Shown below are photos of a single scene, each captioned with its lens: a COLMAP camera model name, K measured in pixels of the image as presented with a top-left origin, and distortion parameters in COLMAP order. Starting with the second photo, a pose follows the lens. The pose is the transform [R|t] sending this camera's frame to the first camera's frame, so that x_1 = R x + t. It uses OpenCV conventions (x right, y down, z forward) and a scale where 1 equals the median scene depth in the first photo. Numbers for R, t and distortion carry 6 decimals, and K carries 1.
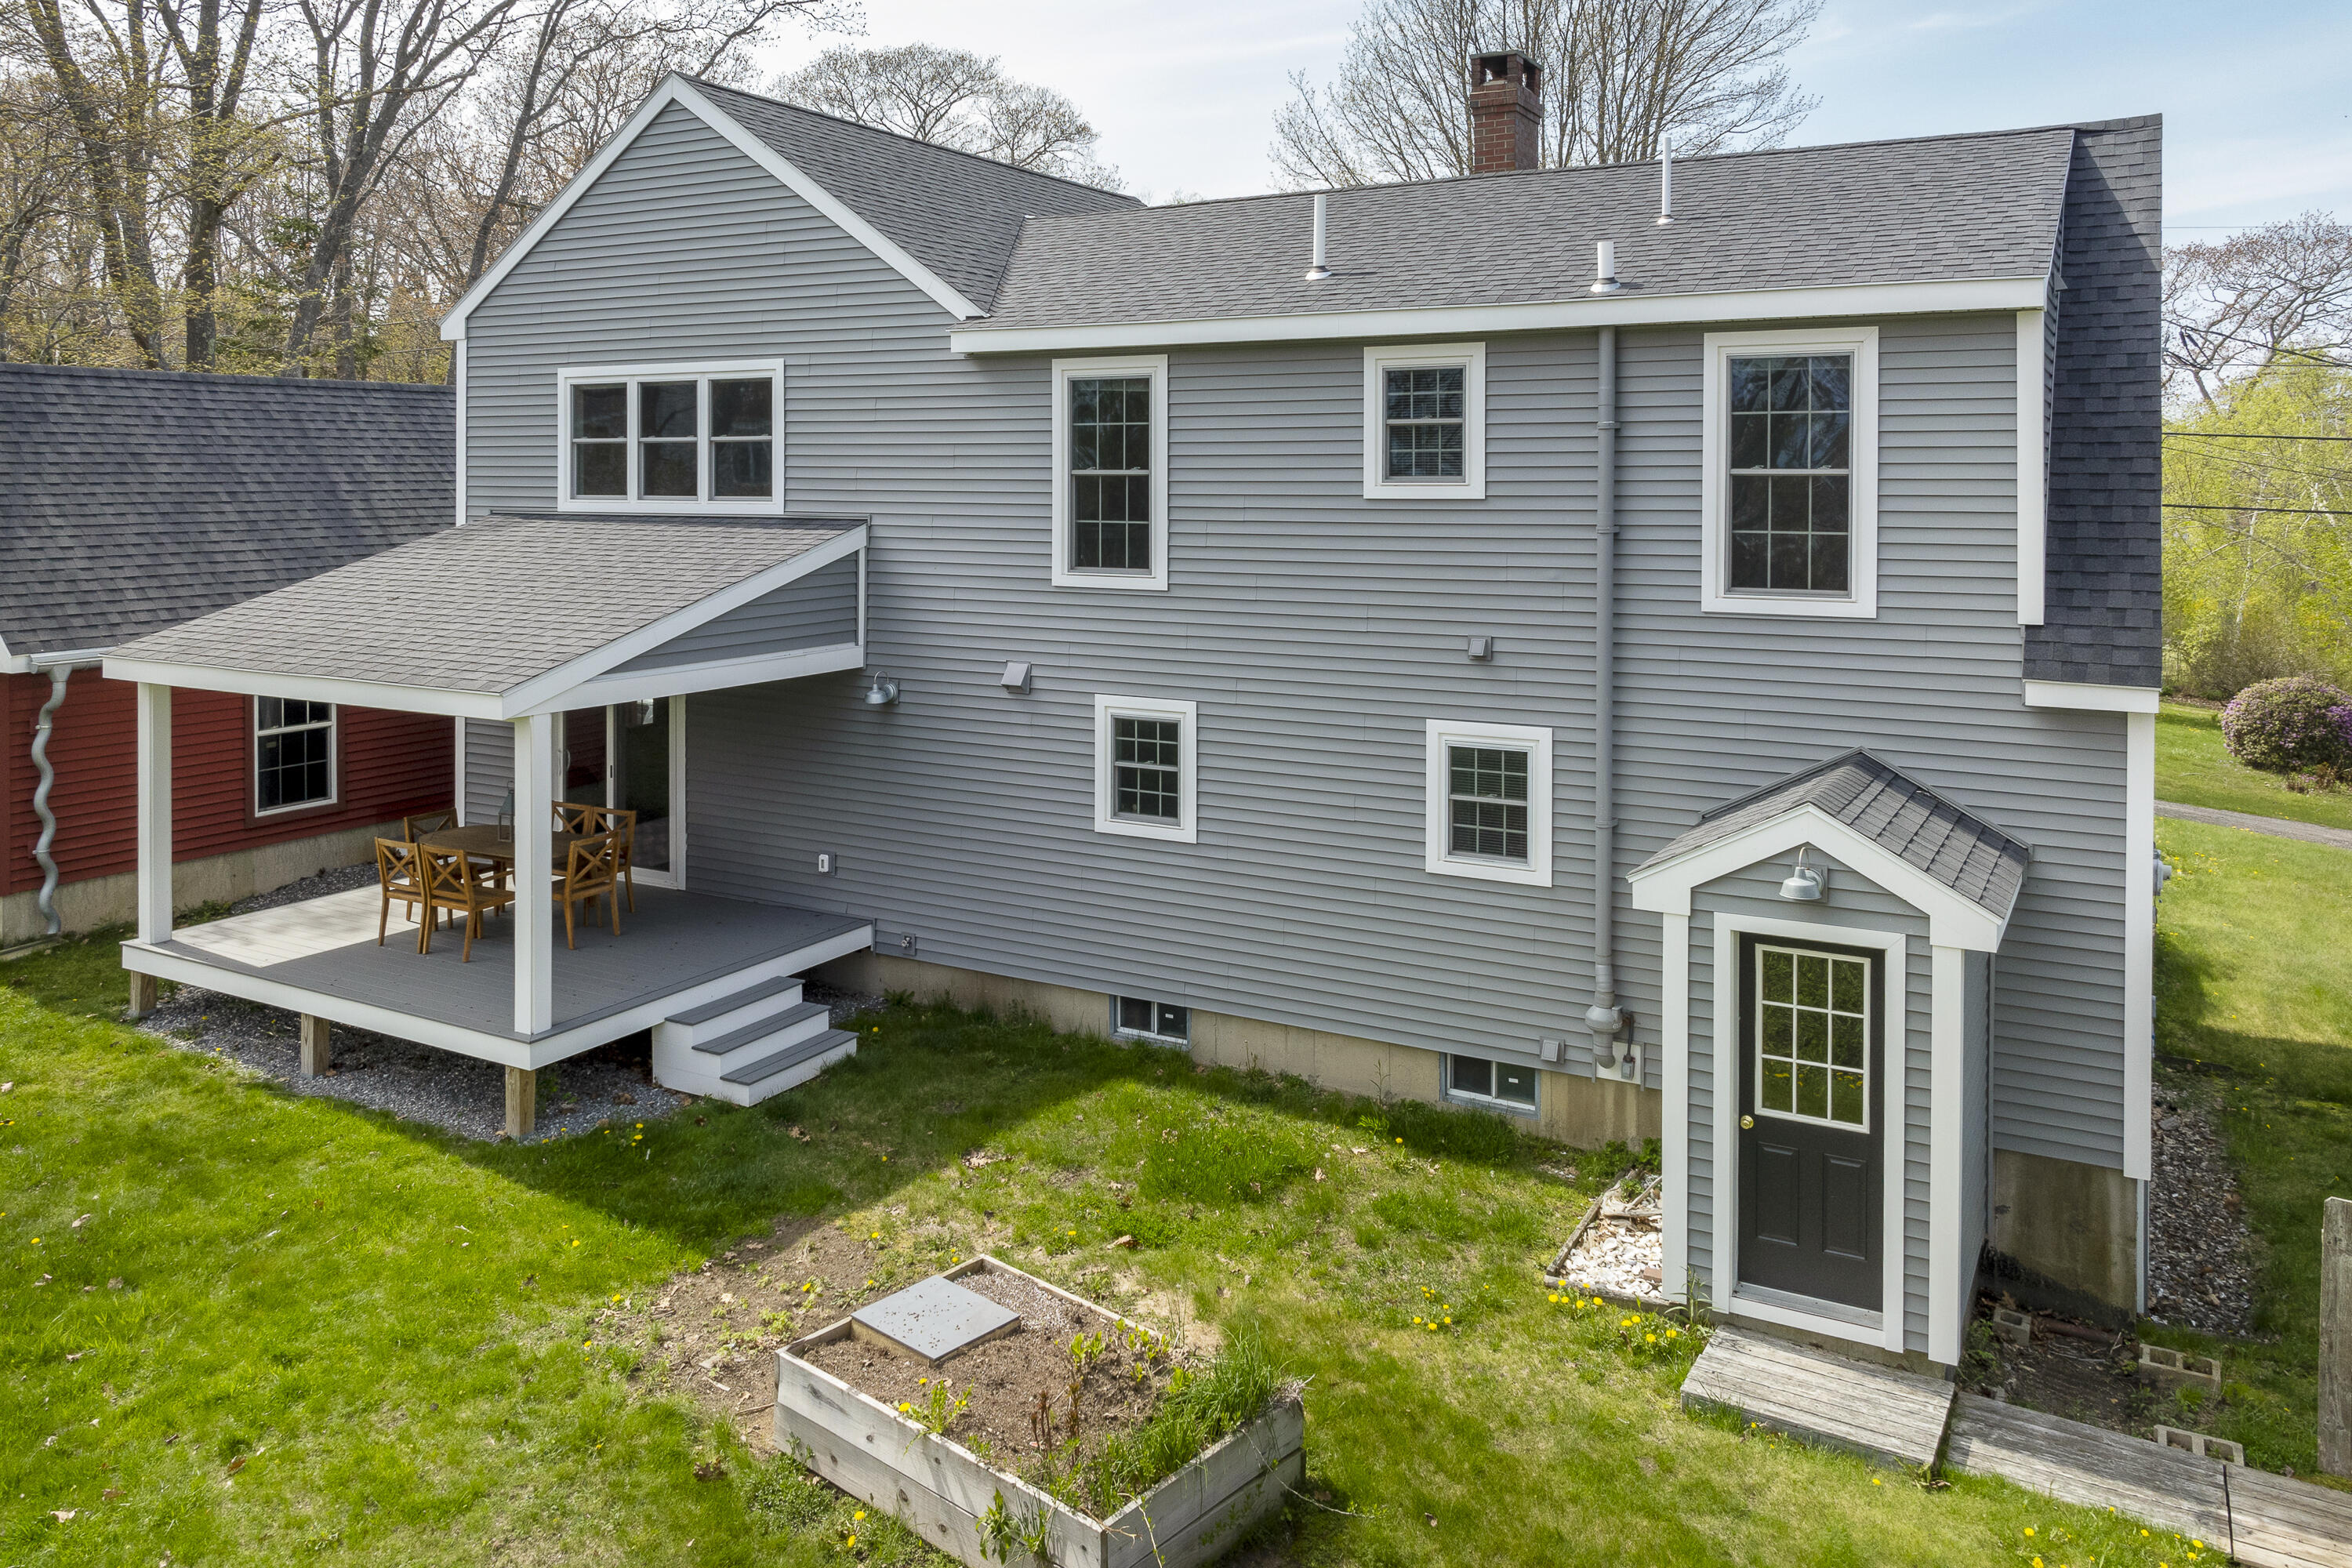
lens RADIAL K [[1621.6, 0, 1180.3], [0, 1621.6, 765.5], [0, 0, 1]] dist [0.002865, 0.006671]
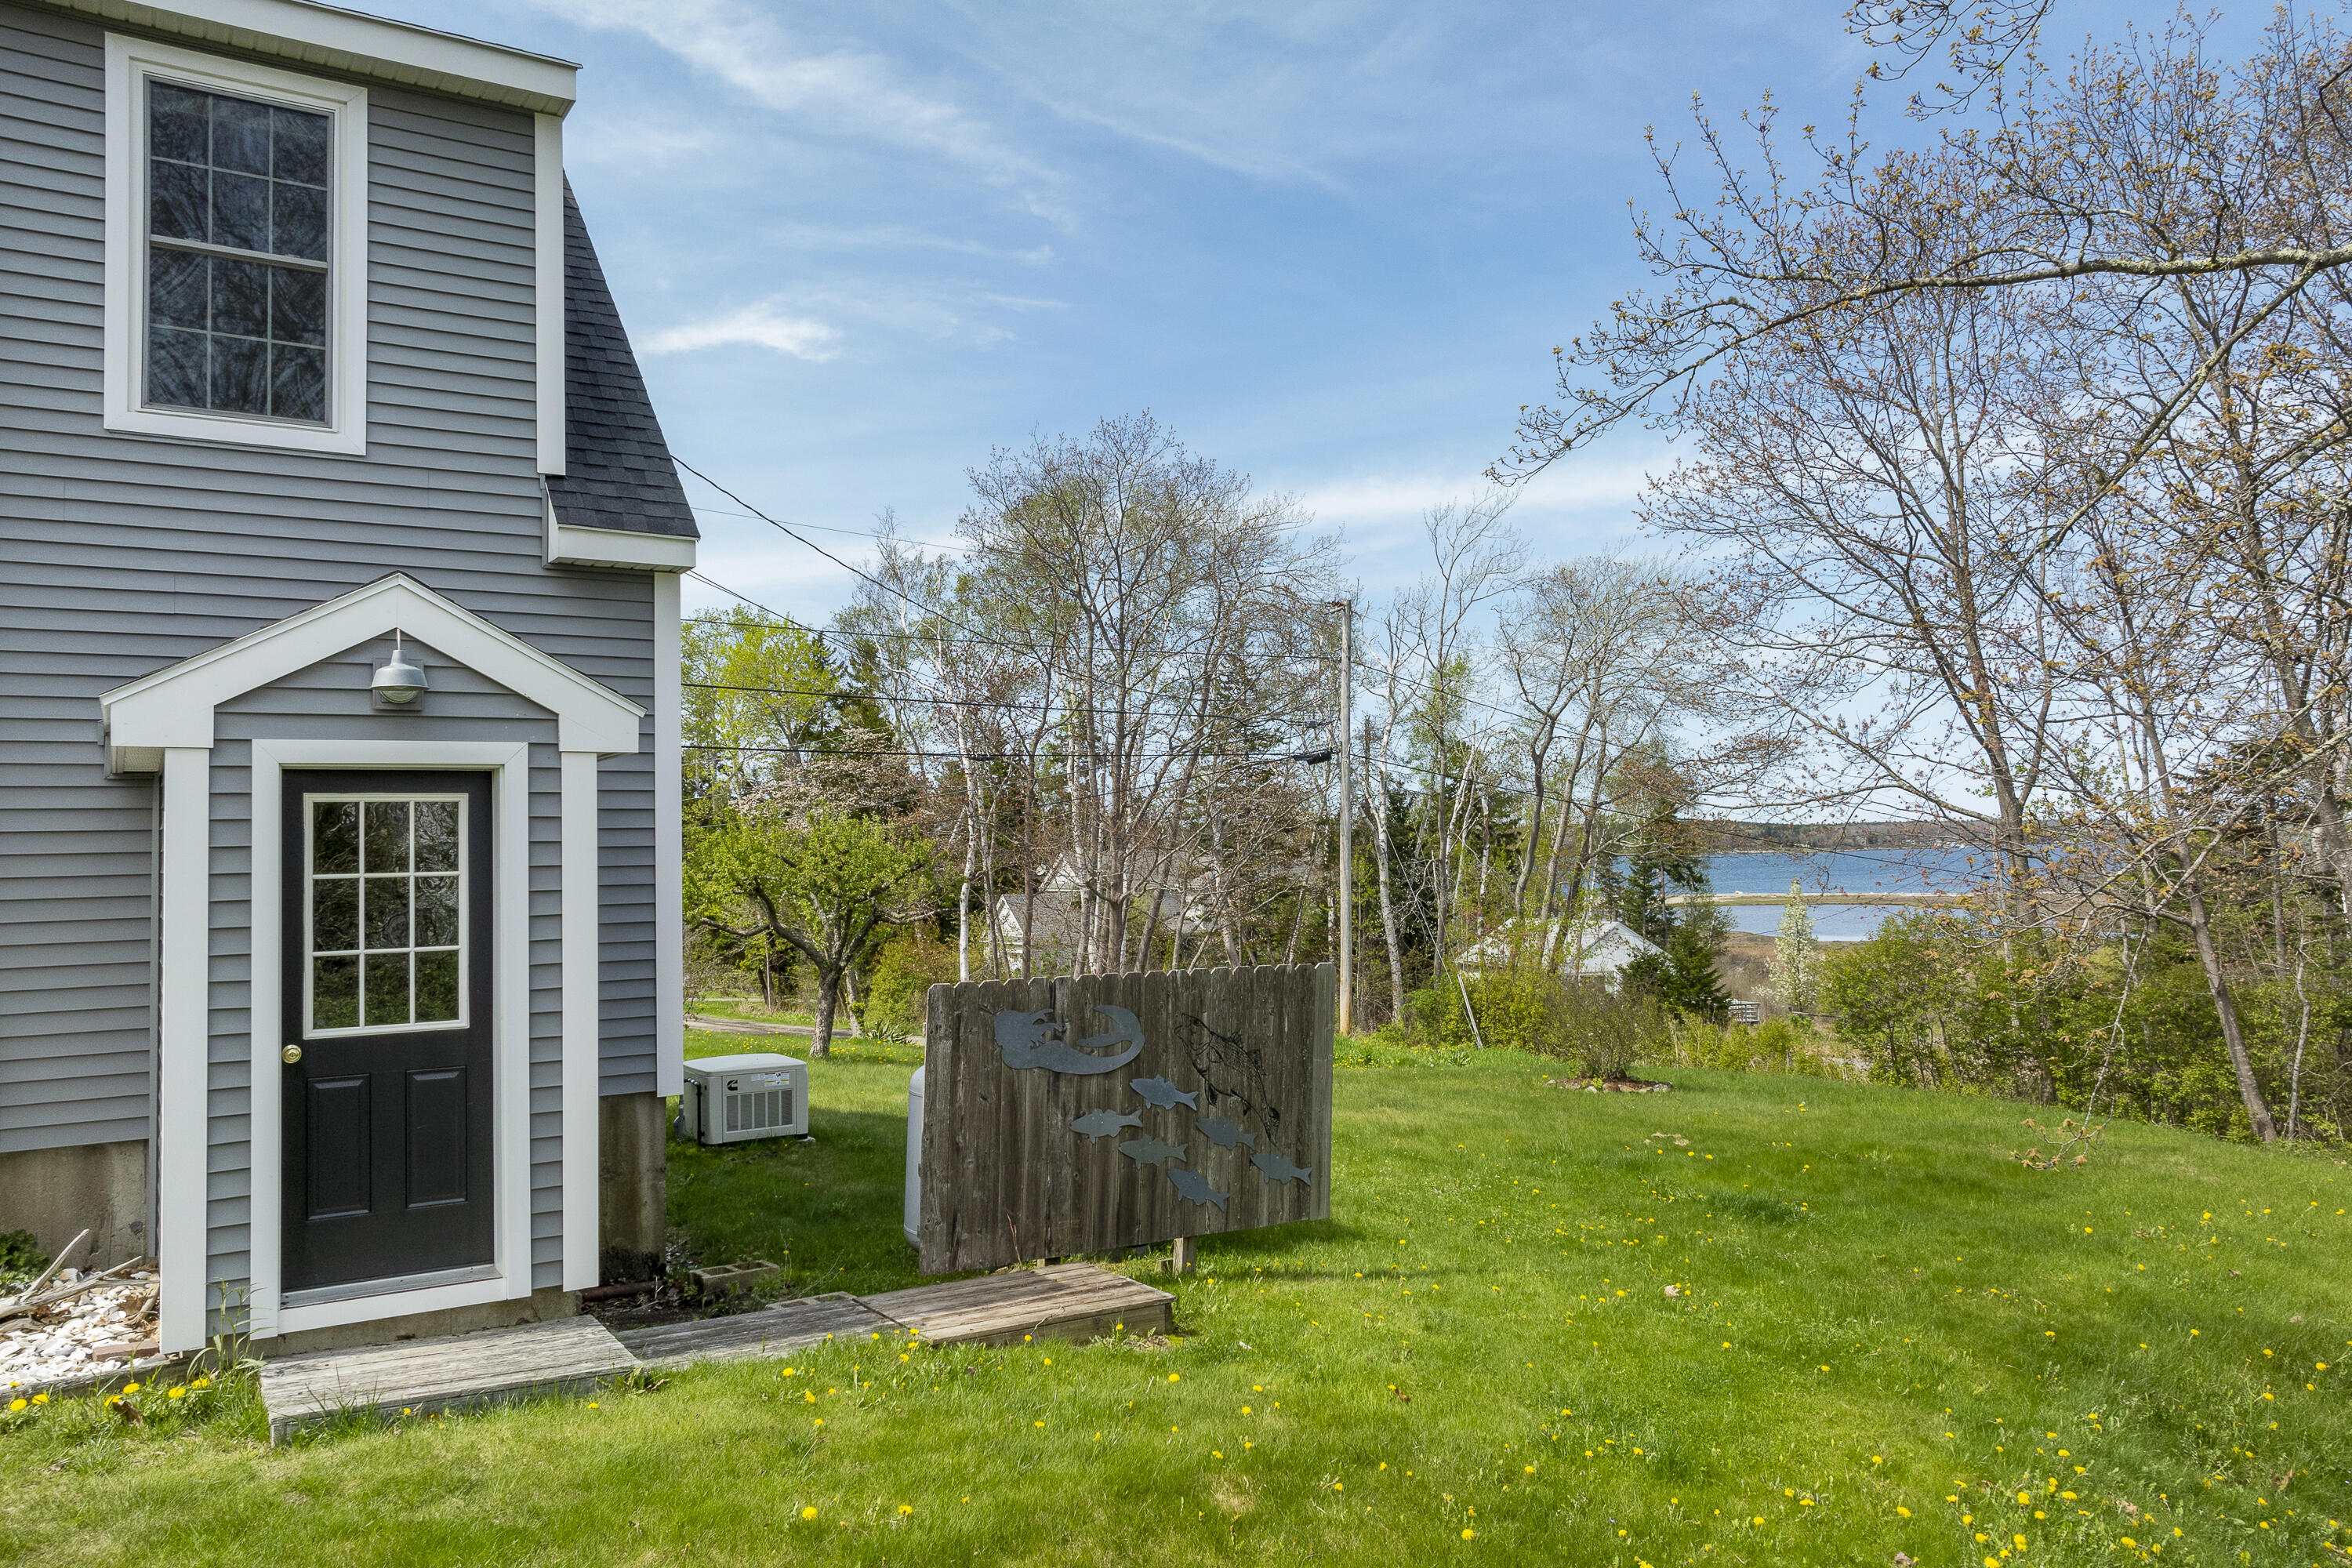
lens RADIAL K [[1621.6, 0, 1202.4], [0, 1621.6, 811.0], [0, 0, 1]] dist [0.002865, 0.006671]
pose [[0.483497, 0.016590, 0.875189, -0.087384], [0.100233, 0.992195, -0.074182, 0.209752], [-0.869588, 0.123589, 0.478061, 0.297417]]
